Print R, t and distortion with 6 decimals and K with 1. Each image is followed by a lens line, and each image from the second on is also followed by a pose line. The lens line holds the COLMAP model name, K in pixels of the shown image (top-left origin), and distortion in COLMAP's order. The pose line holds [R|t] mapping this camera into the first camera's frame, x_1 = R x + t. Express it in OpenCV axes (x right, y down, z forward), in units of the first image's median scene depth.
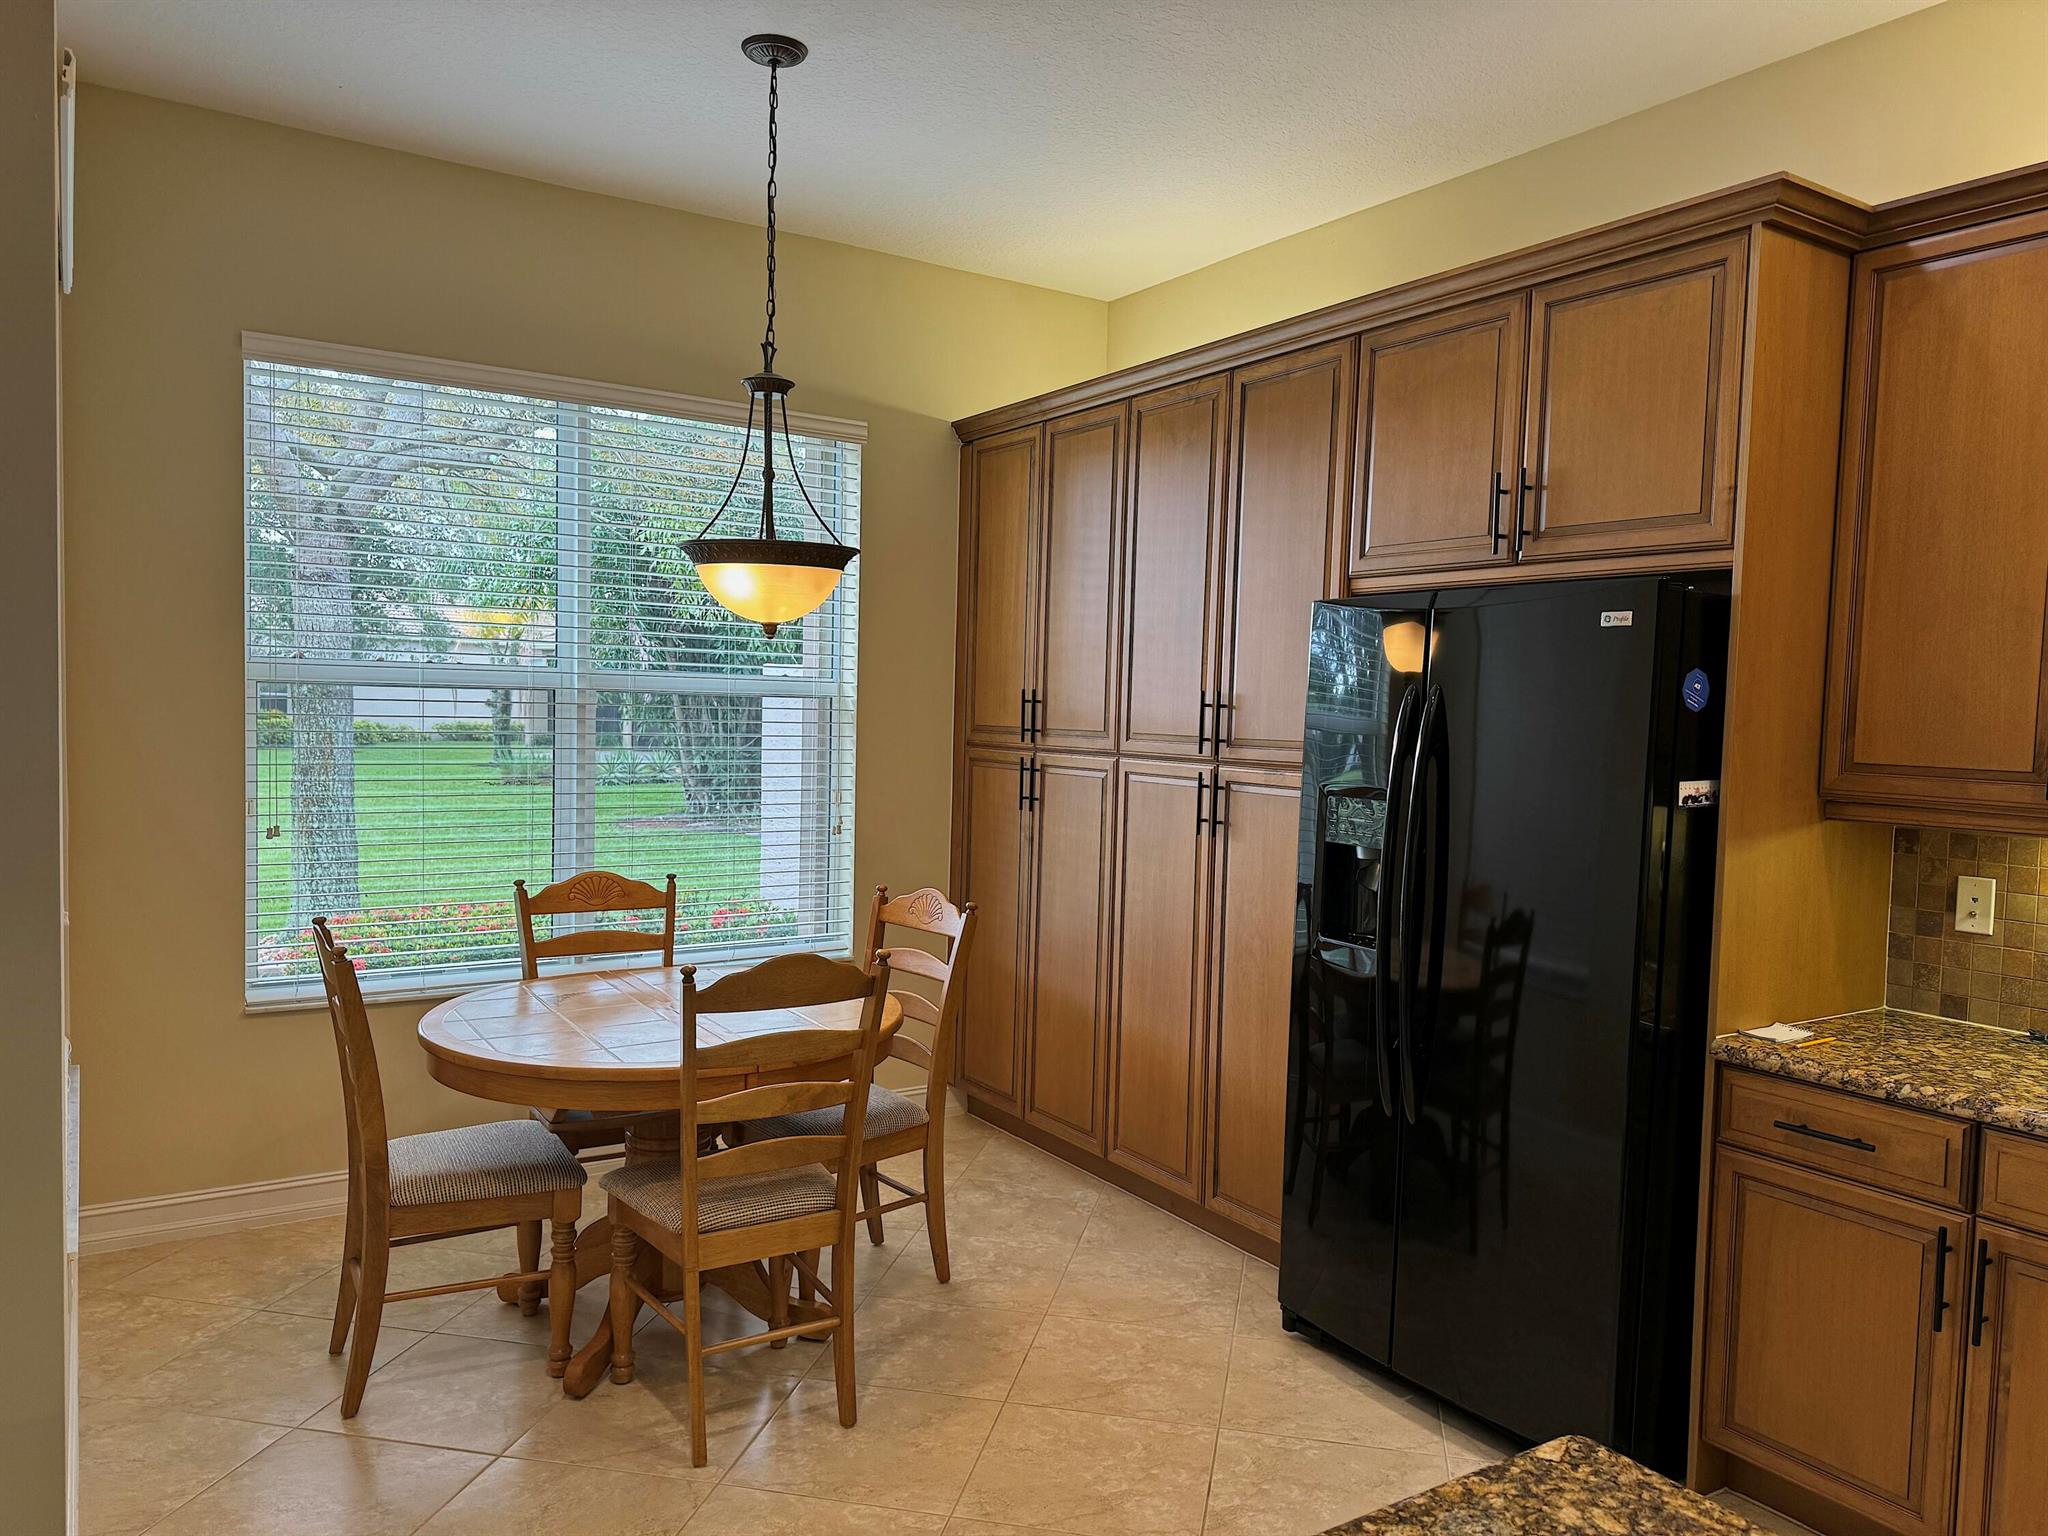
lens RADIAL K [[1441.4, 0, 1032.1], [0, 1441.4, 785.7], [0, 0, 1]] dist [0.045936, -0.054862]
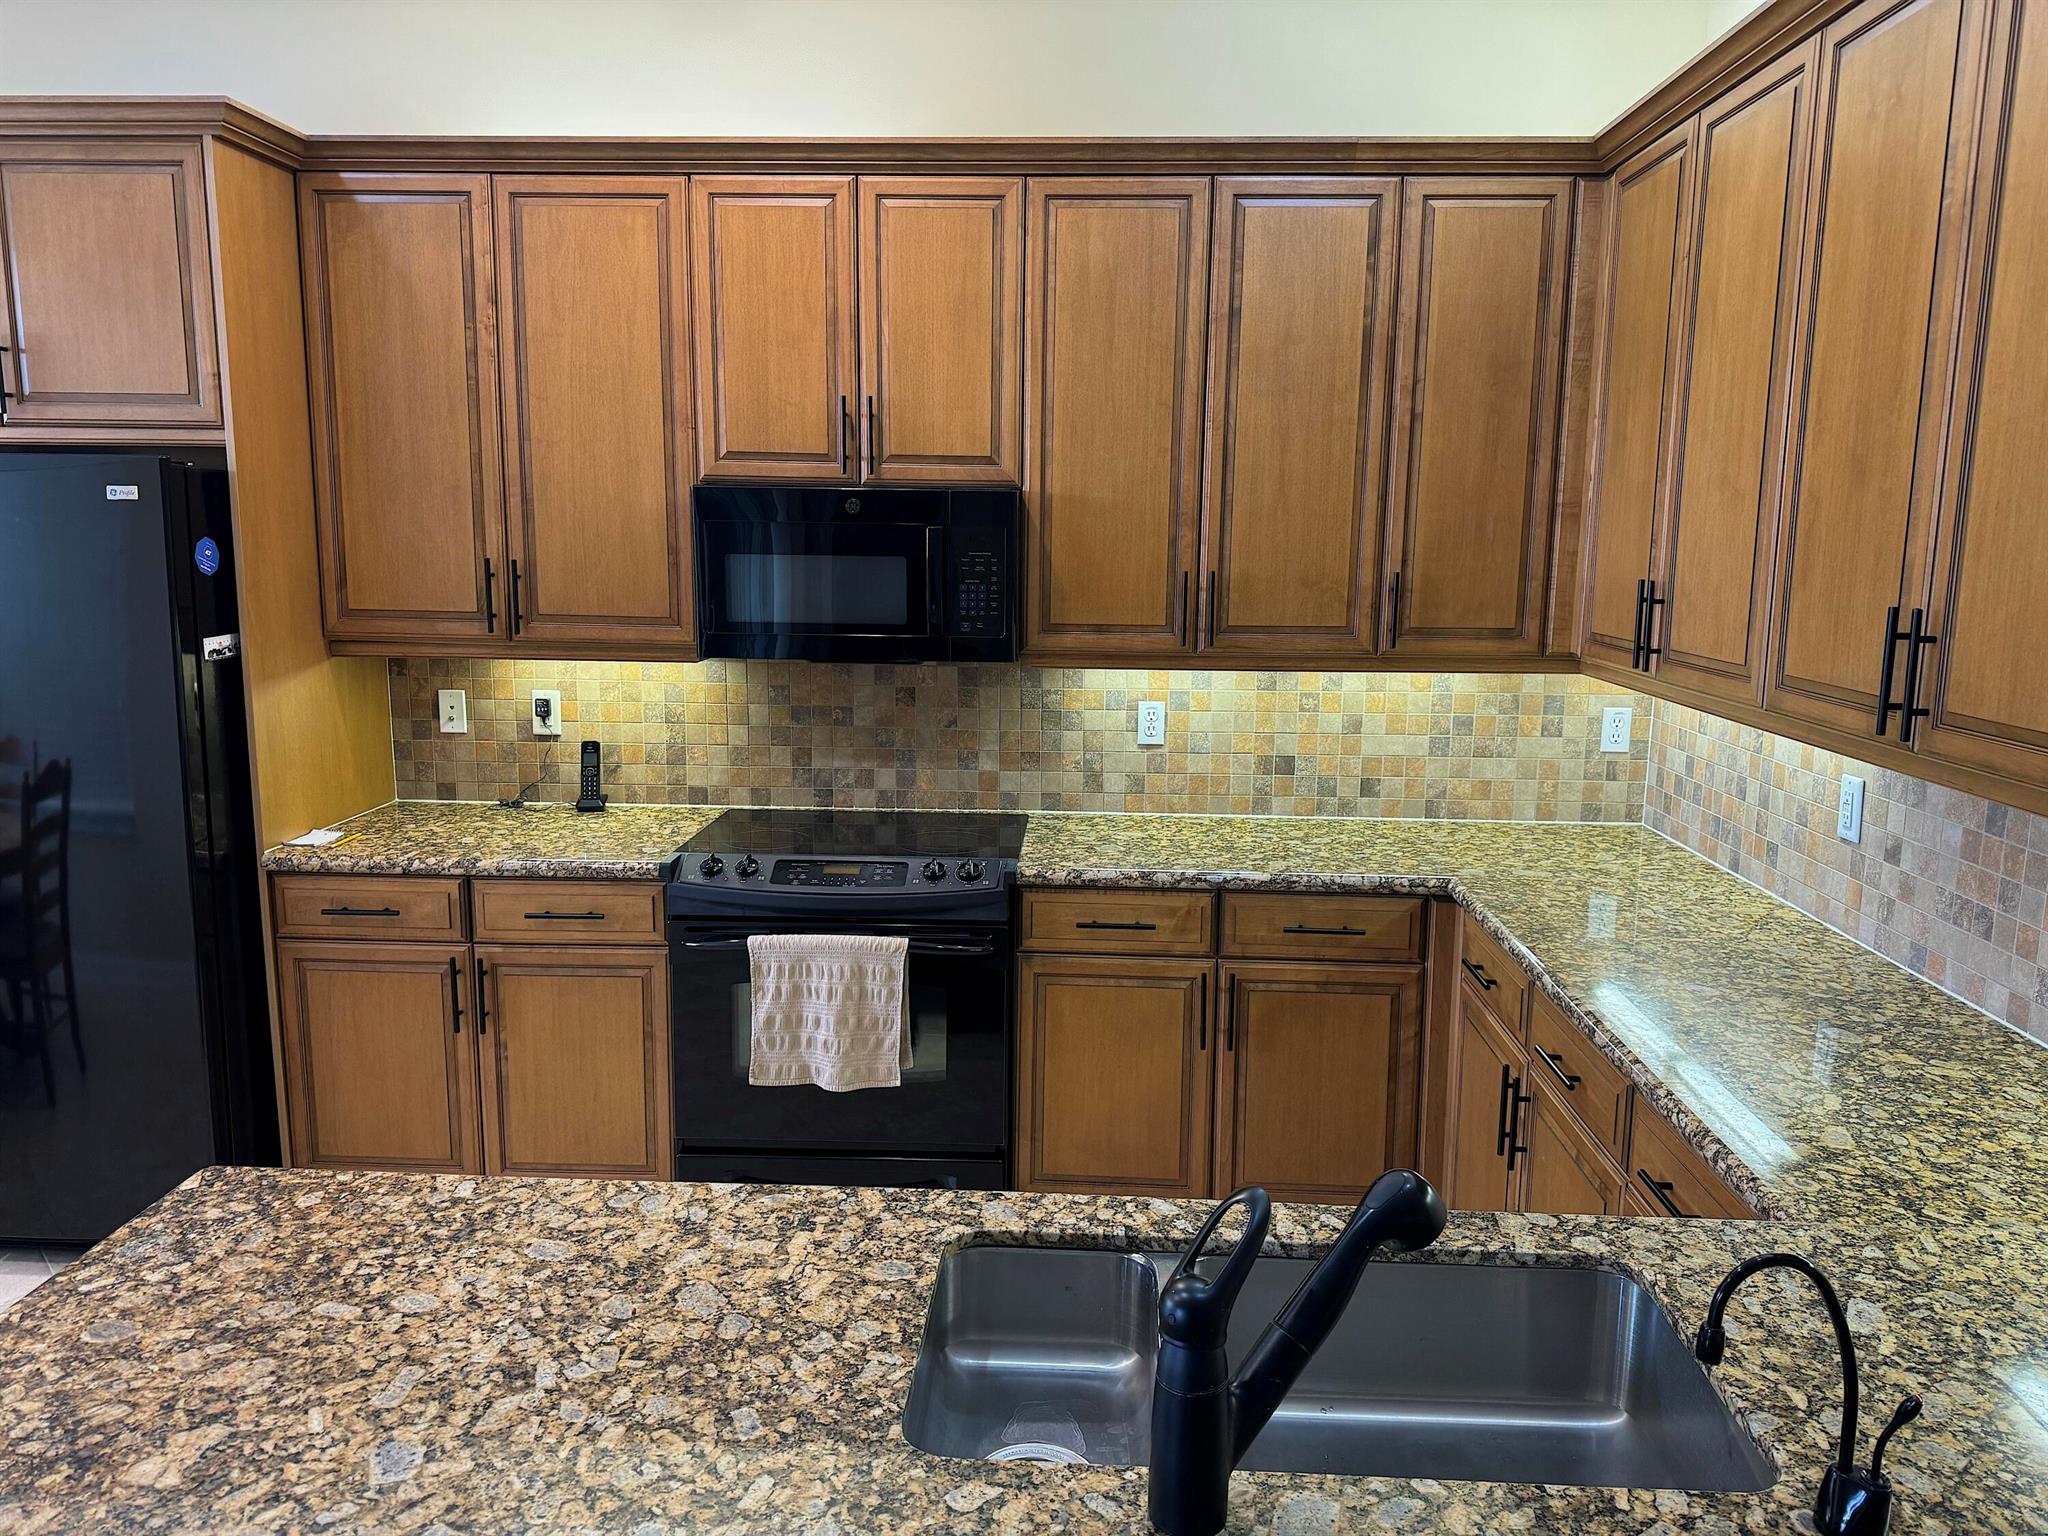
lens RADIAL K [[1441.4, 0, 1028.0], [0, 1441.4, 746.0], [0, 0, 1]] dist [0.045936, -0.054862]
pose [[0.588793, -0.149743, 0.794292, -0.087706], [0.050421, 0.987580, 0.148806, -0.055946], [-0.806709, -0.047567, 0.589031, -0.188244]]
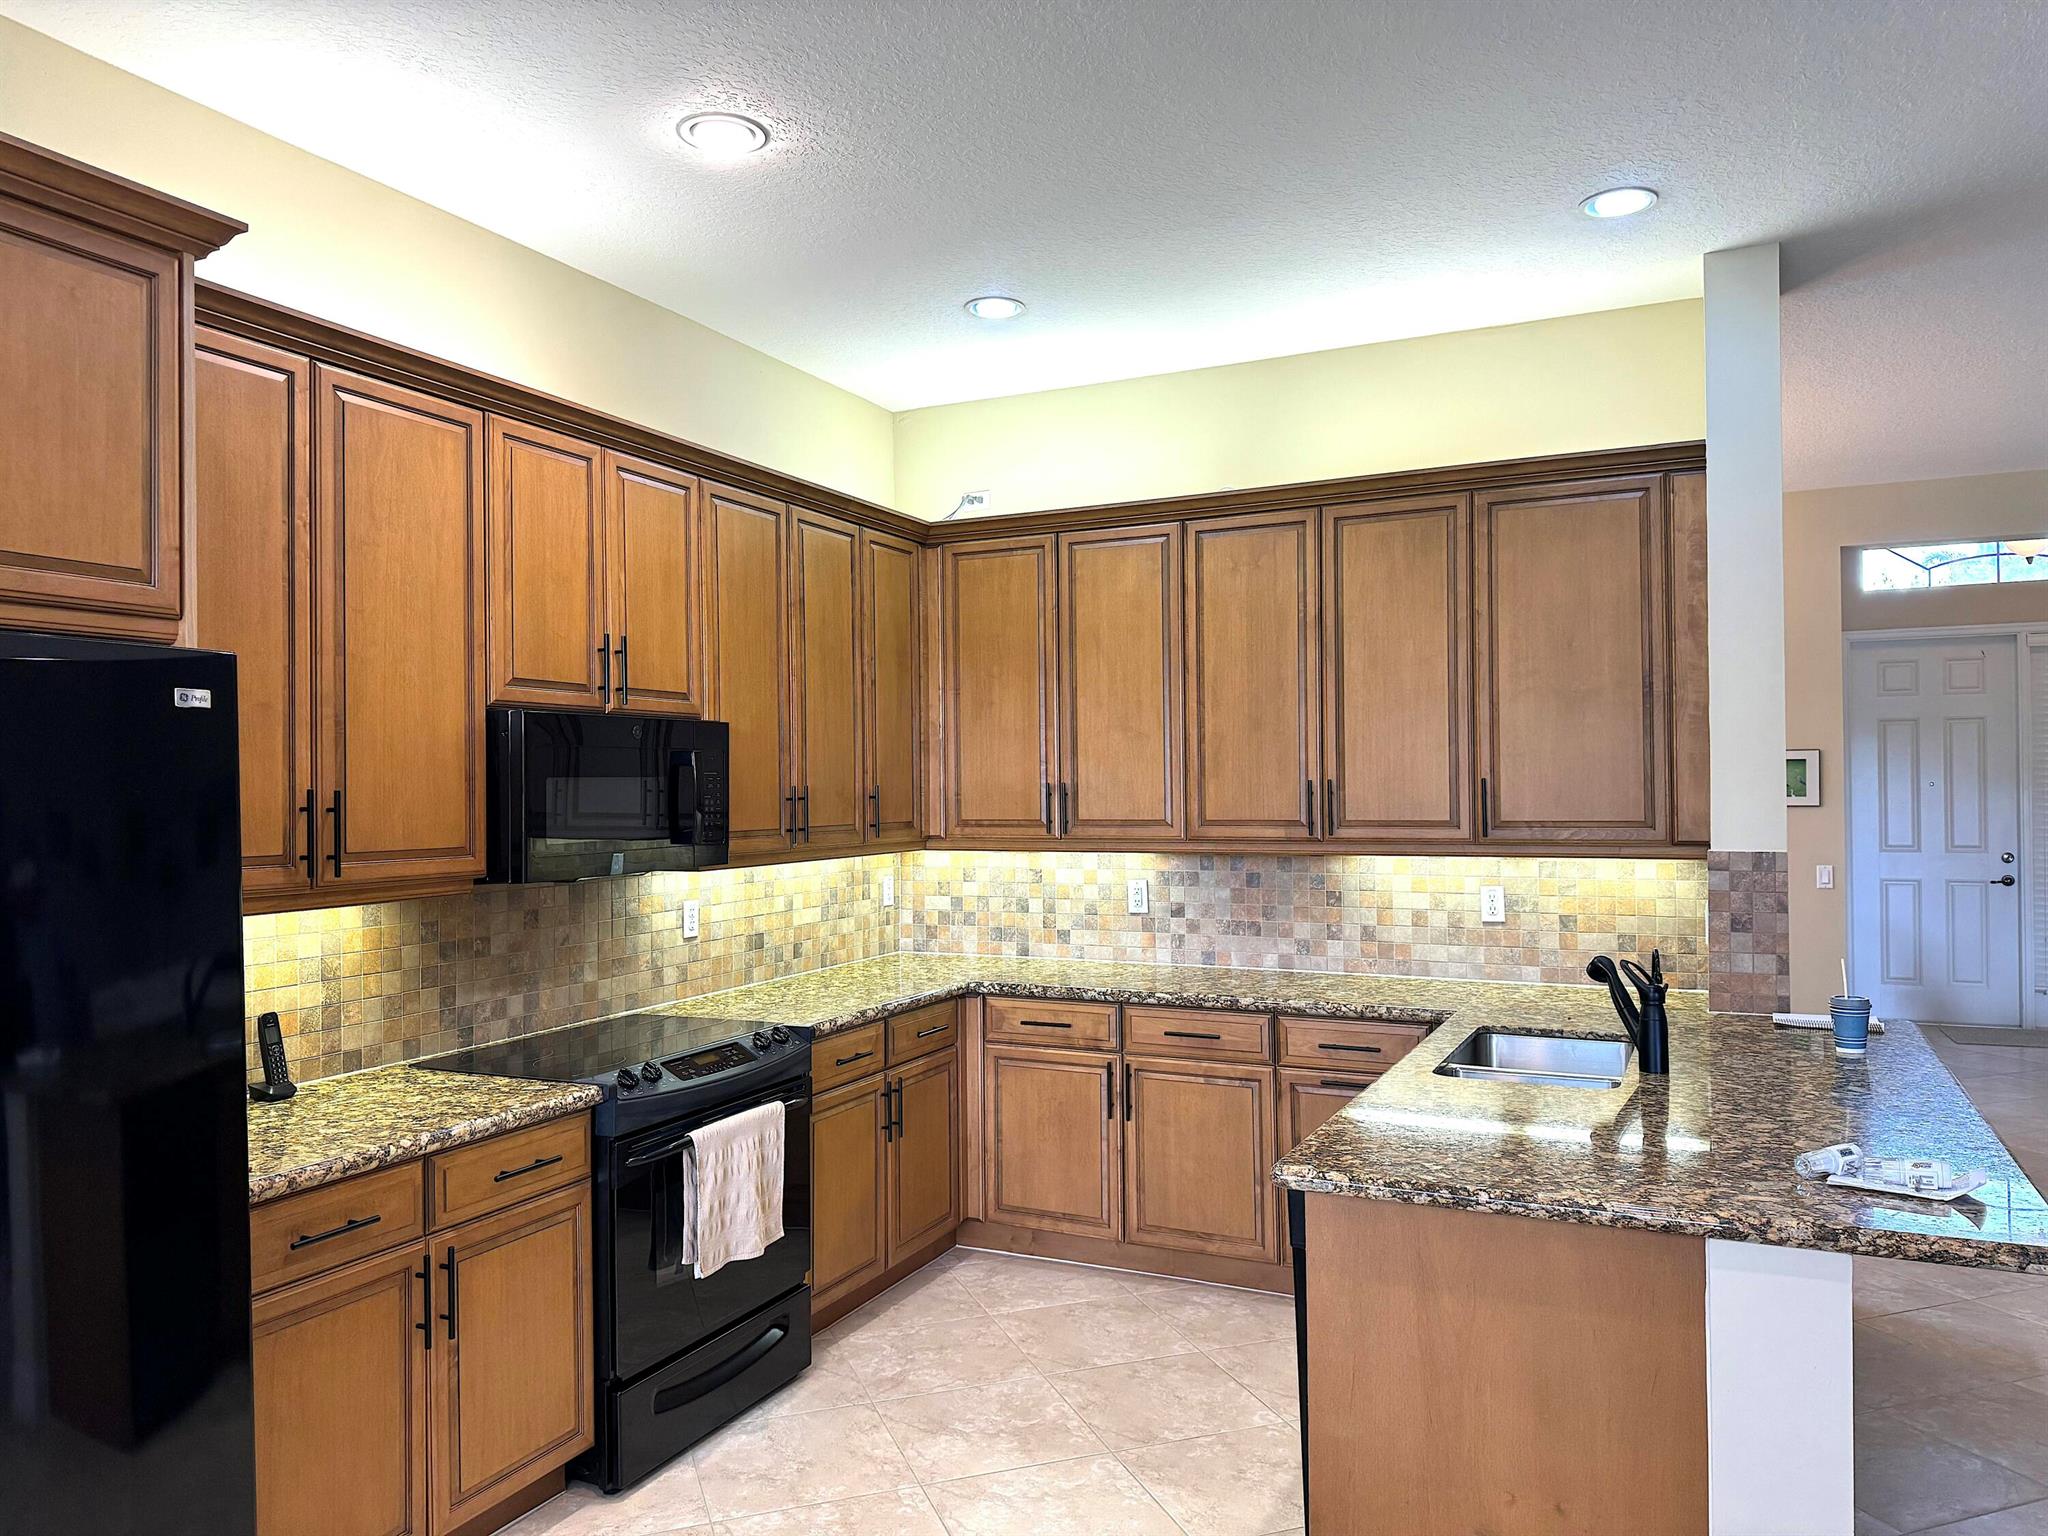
lens RADIAL K [[1441.4, 0, 1014.9], [0, 1441.4, 734.6], [0, 0, 1]] dist [0.045936, -0.054862]
pose [[-0.511975, 0.003739, 0.858992, -0.504297], [0.040683, 0.998974, 0.019899, -0.092124], [-0.858037, 0.045134, -0.511601, 1.015756]]
